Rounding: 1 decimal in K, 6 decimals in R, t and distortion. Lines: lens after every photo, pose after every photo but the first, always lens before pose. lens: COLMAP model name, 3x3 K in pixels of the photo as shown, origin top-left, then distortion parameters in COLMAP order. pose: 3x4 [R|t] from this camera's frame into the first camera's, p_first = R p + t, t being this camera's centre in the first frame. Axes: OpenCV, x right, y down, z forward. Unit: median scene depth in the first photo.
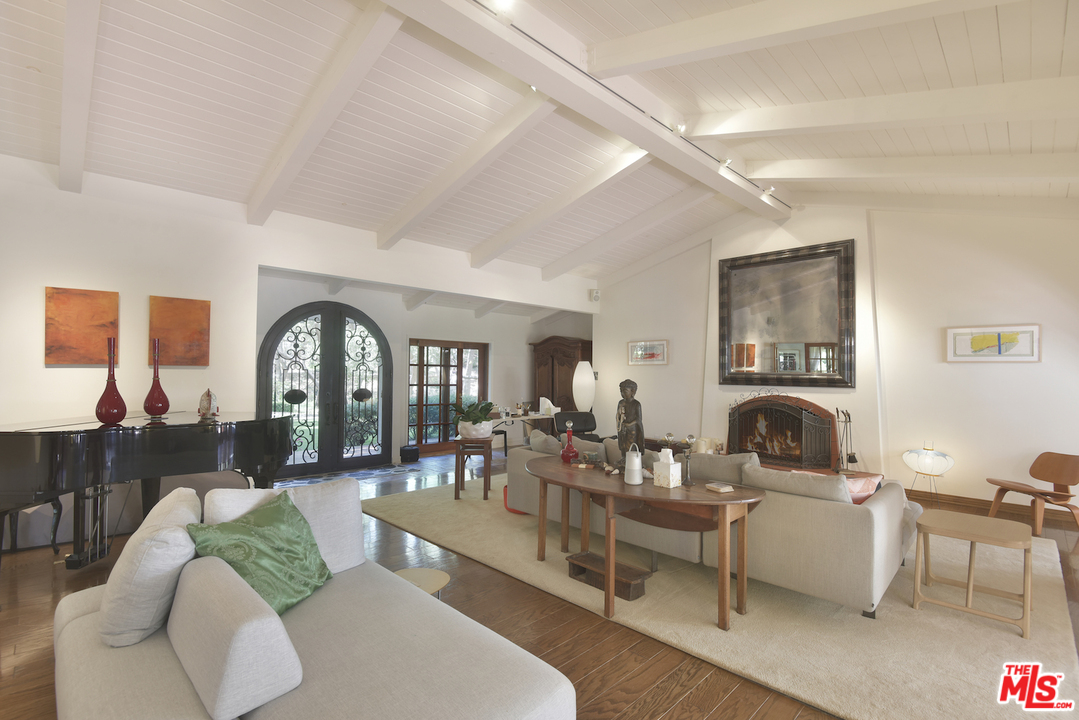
lens RADIAL K [[501.6, 0, 539.6], [0, 501.6, 360.6], [0, 0, 1]] dist [-0.009578, -0.001711]
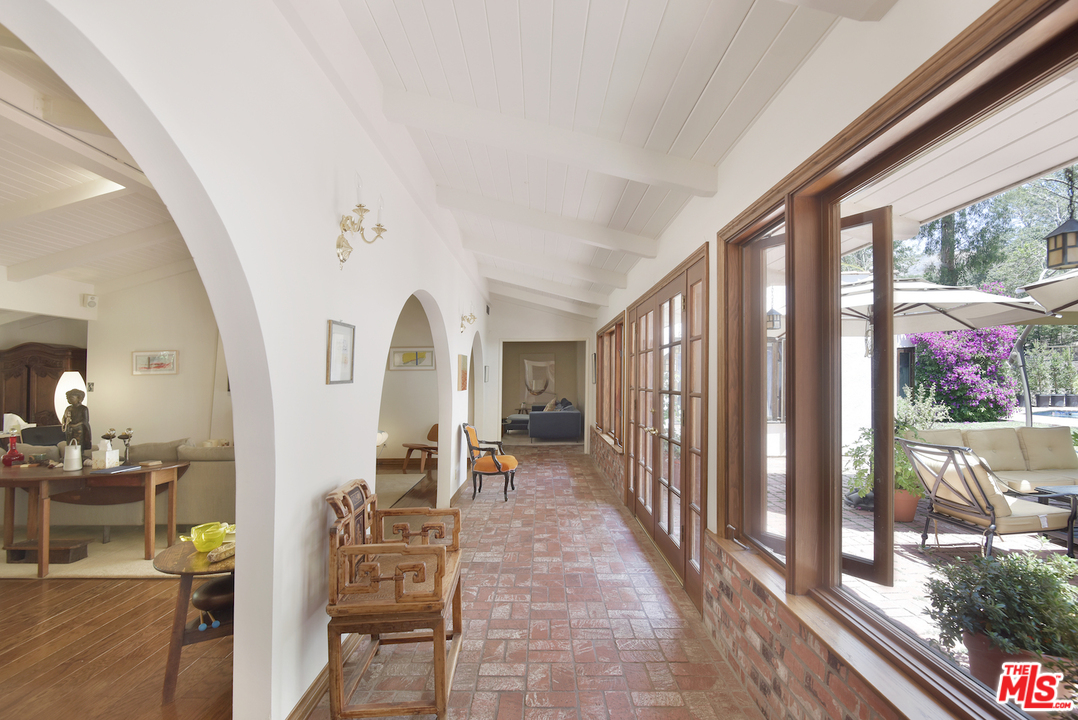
lens RADIAL K [[501.2, 0, 537.0], [0, 501.2, 358.6], [0, 0, 1]] dist [-0.009578, -0.001711]
pose [[0.704030, 0.007701, 0.710129, 0.104276], [0.004344, 0.999876, -0.015149, -0.012637], [-0.710157, 0.013751, 0.703909, -0.630019]]
